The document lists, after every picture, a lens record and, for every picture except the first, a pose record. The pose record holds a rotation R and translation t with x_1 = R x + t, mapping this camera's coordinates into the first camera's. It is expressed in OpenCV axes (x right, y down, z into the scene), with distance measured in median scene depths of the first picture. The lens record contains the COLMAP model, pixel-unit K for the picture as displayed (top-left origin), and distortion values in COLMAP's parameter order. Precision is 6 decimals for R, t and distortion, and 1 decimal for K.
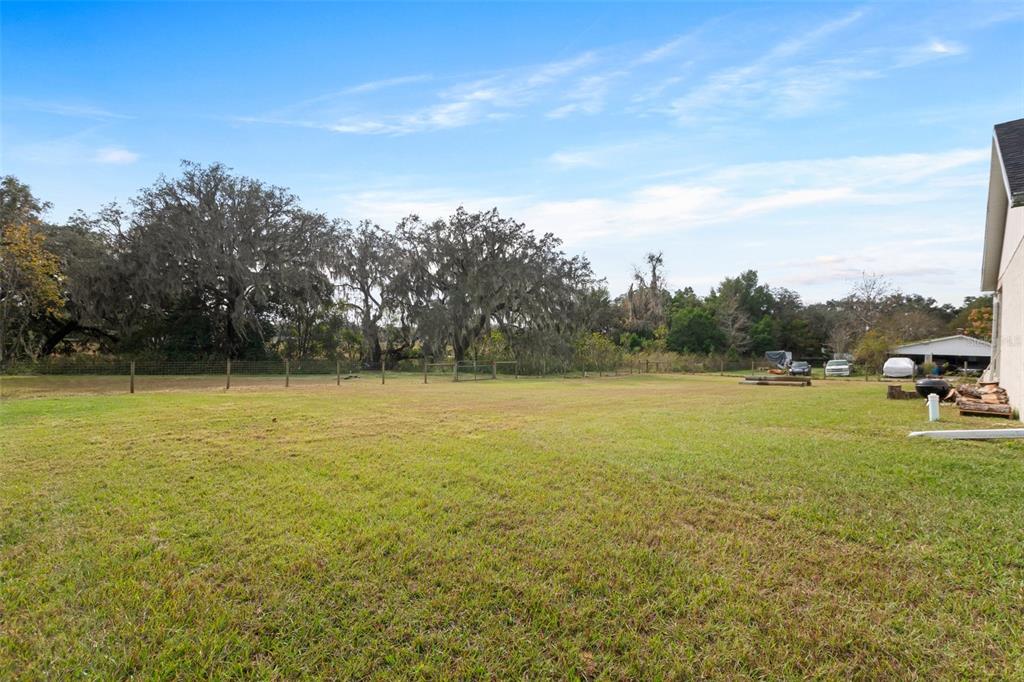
lens RADIAL K [[442.4, 0, 516.8], [0, 442.4, 337.4], [0, 0, 1]] dist [0.001513, -0.000029]
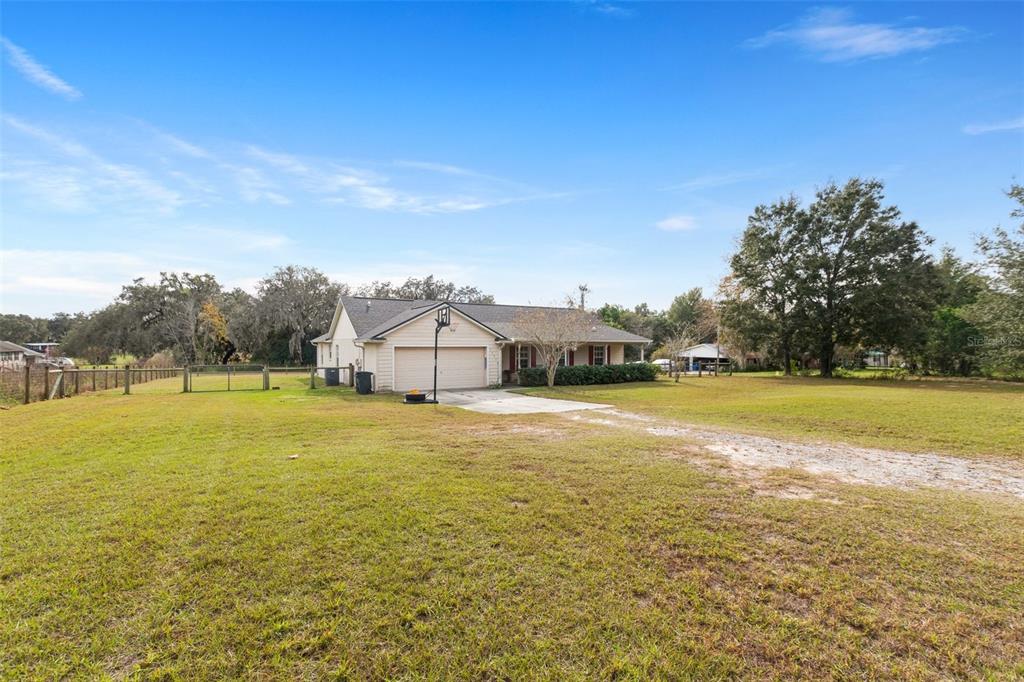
lens RADIAL K [[442.4, 0, 512.7], [0, 442.4, 344.8], [0, 0, 1]] dist [0.001513, -0.000029]
pose [[0.965937, -0.018700, -0.258101, 0.484003], [0.020550, 0.999779, 0.004474, -0.014314], [0.257960, -0.009626, 0.966108, -0.401376]]
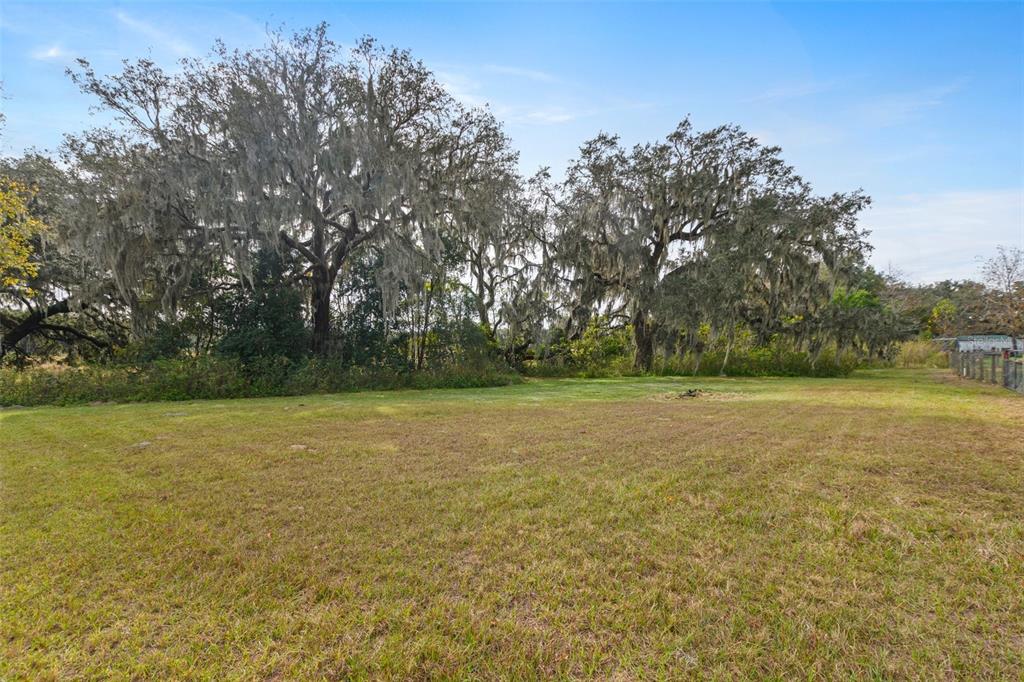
lens RADIAL K [[442.4, 0, 508.0], [0, 442.4, 343.7], [0, 0, 1]] dist [0.001513, -0.000029]
pose [[0.997490, -0.023180, 0.066904, -0.389744], [0.022118, 0.999618, 0.016584, 0.006750], [-0.067263, -0.015062, 0.997622, 0.347811]]
